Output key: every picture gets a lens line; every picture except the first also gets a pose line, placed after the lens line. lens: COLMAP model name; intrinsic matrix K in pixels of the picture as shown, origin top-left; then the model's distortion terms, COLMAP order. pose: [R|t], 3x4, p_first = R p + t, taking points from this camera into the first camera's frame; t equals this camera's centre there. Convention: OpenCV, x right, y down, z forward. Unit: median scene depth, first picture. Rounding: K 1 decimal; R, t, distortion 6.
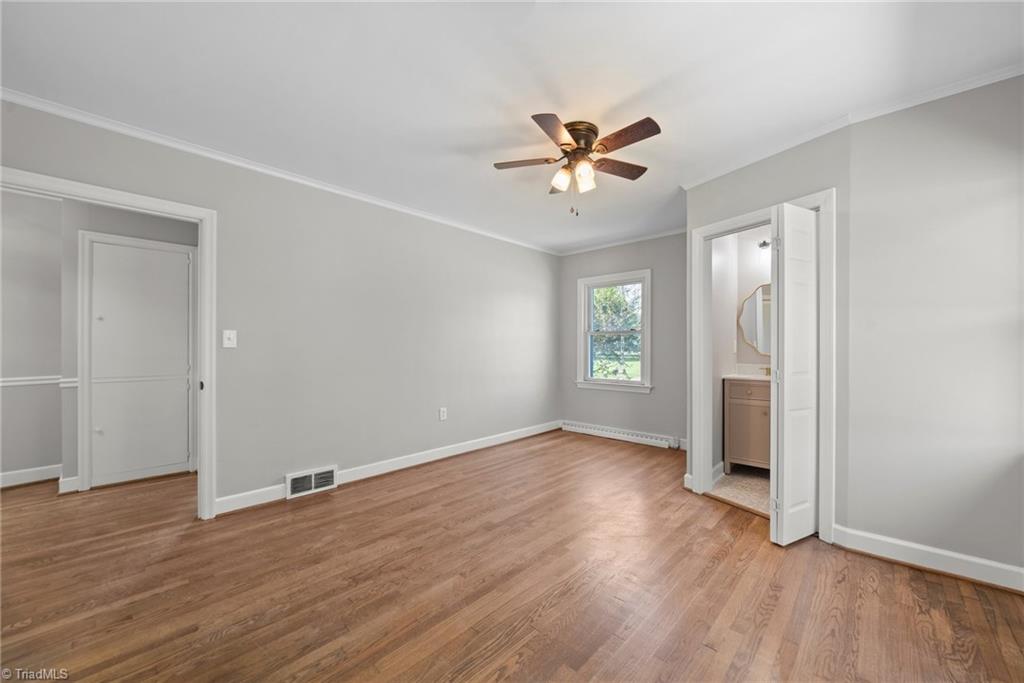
lens RADIAL K [[392.7, 0, 520.6], [0, 392.7, 346.2], [0, 0, 1]] dist [-0.010729, -0.000110]
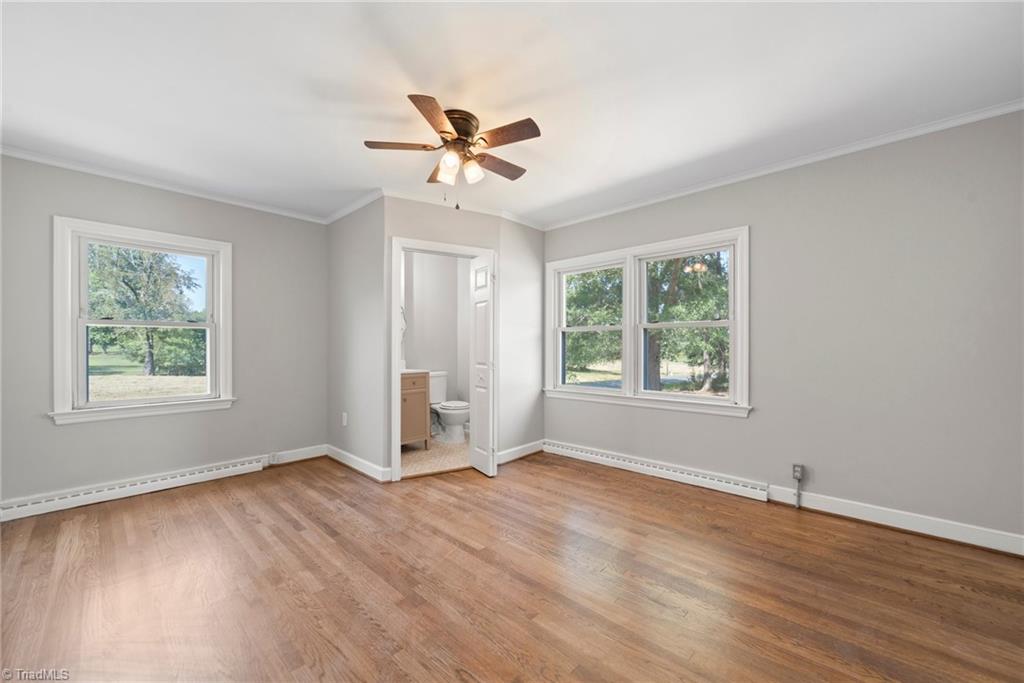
lens RADIAL K [[392.7, 0, 520.6], [0, 392.7, 346.2], [0, 0, 1]] dist [-0.010729, -0.000110]
pose [[-0.003891, -0.001115, 0.999992, -0.778193], [-0.000756, 0.999999, 0.001112, 0.000256], [-0.999992, -0.000751, -0.003892, 0.807118]]
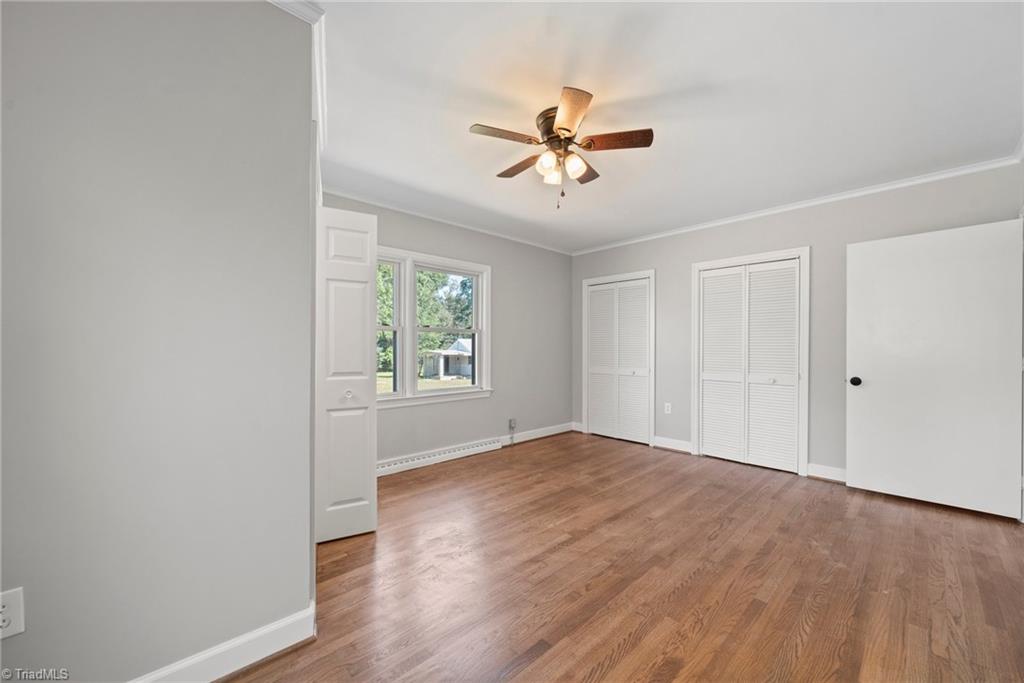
lens RADIAL K [[392.7, 0, 520.6], [0, 392.7, 346.2], [0, 0, 1]] dist [-0.010729, -0.000110]
pose [[-0.998316, -0.001895, 0.057987, 0.170488], [-0.002260, 0.999978, -0.006215, 0.004276], [-0.057974, -0.006335, -0.998298, 1.854422]]
